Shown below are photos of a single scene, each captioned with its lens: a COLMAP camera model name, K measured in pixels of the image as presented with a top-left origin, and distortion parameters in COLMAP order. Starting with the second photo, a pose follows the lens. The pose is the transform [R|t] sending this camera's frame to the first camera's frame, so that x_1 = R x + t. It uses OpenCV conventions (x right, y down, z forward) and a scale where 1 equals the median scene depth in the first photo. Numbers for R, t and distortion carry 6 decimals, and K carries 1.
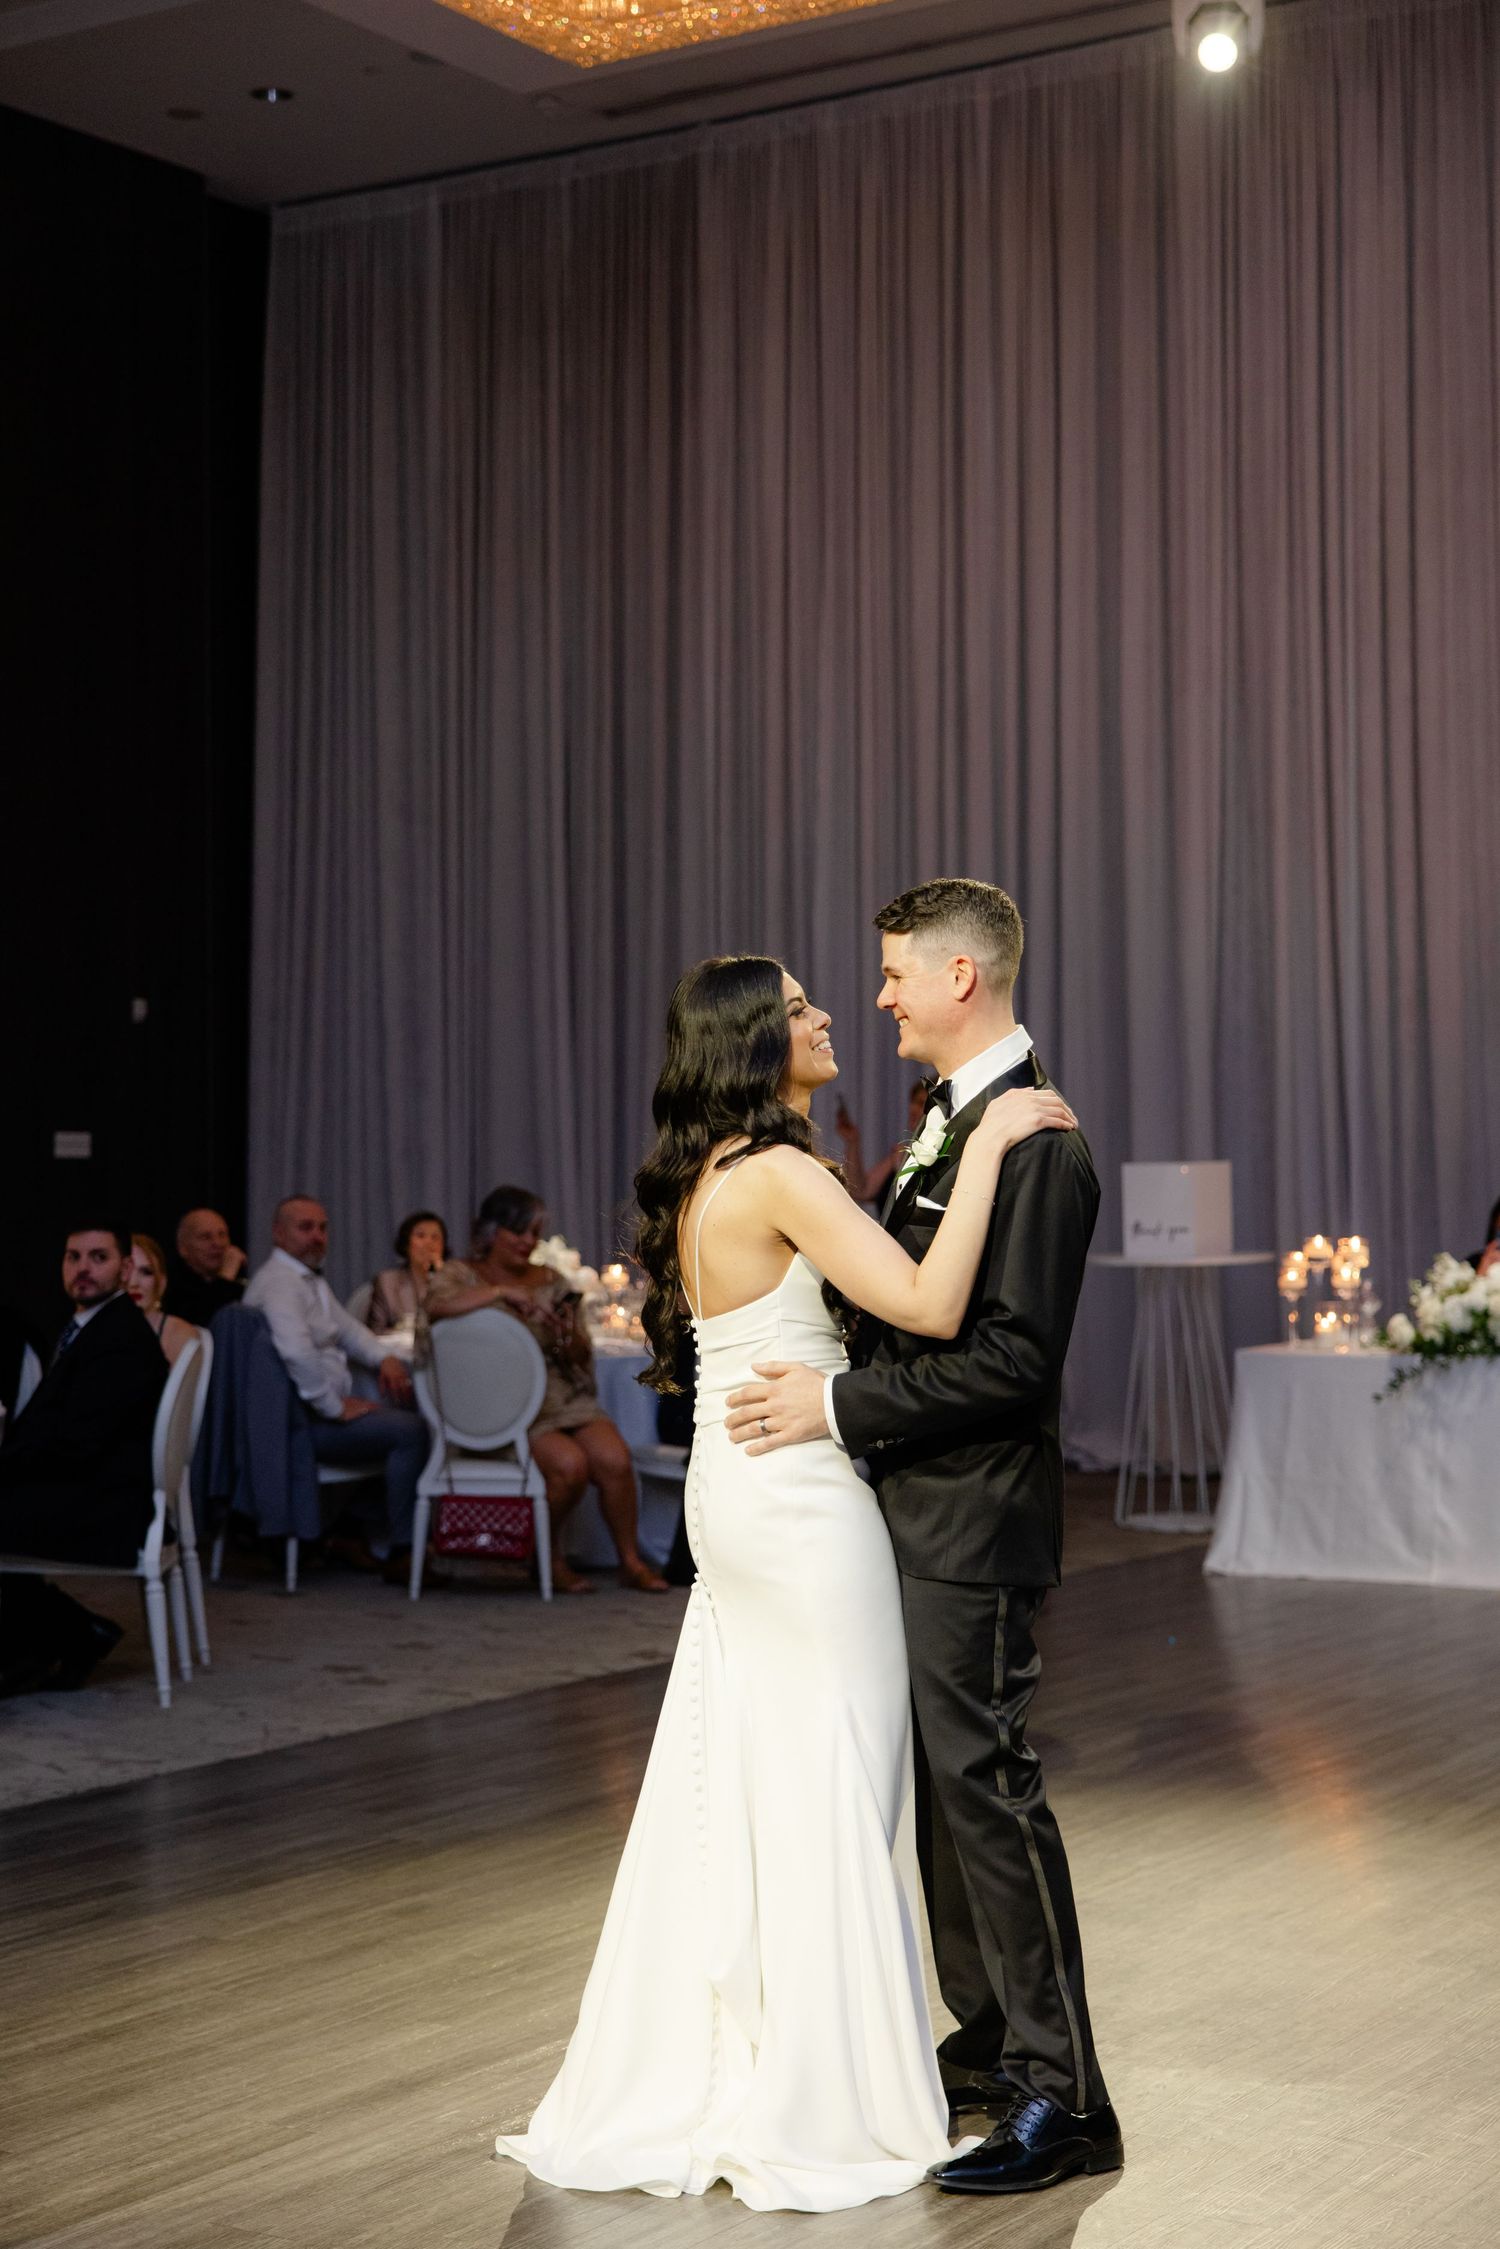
lens RADIAL K [[3438.9, 0, 753.9], [0, 3438.9, 1172.0], [0, 0, 1]] dist [0.024195, -0.008918]
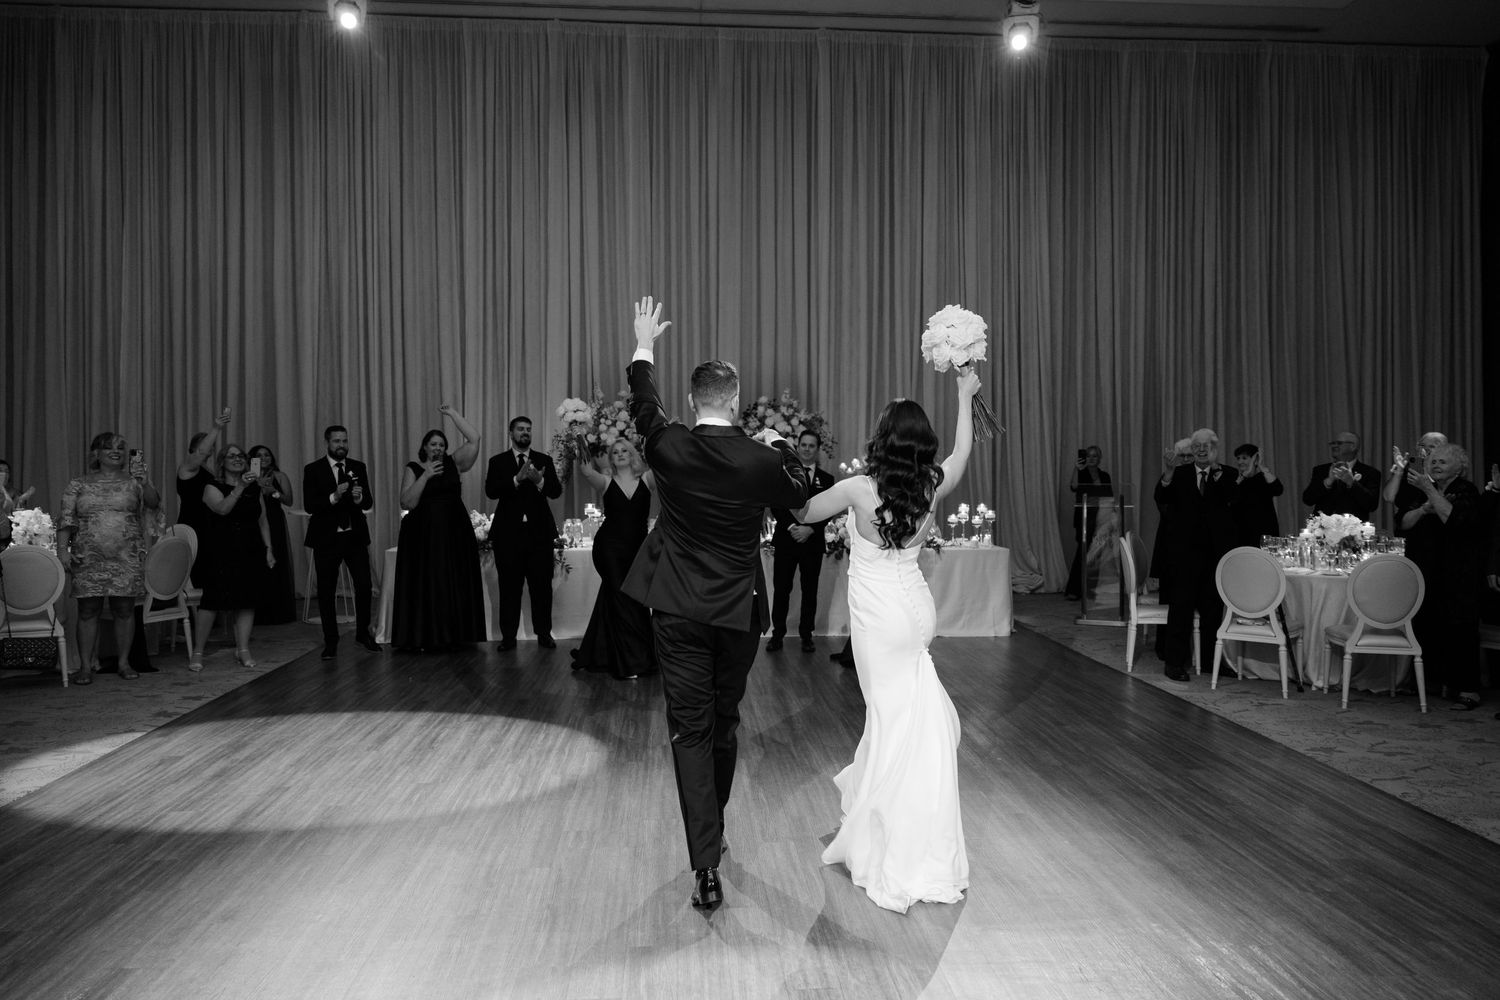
lens RADIAL K [[1108.7, 0, 763.2], [0, 1108.7, 477.3], [0, 0, 1]] dist [0.002451, 0.004007]
pose [[0.798581, 0.002610, 0.601881, -0.104143], [-0.005357, 0.999982, 0.002773, -0.003059], [-0.601863, -0.005439, 0.798581, 0.187690]]
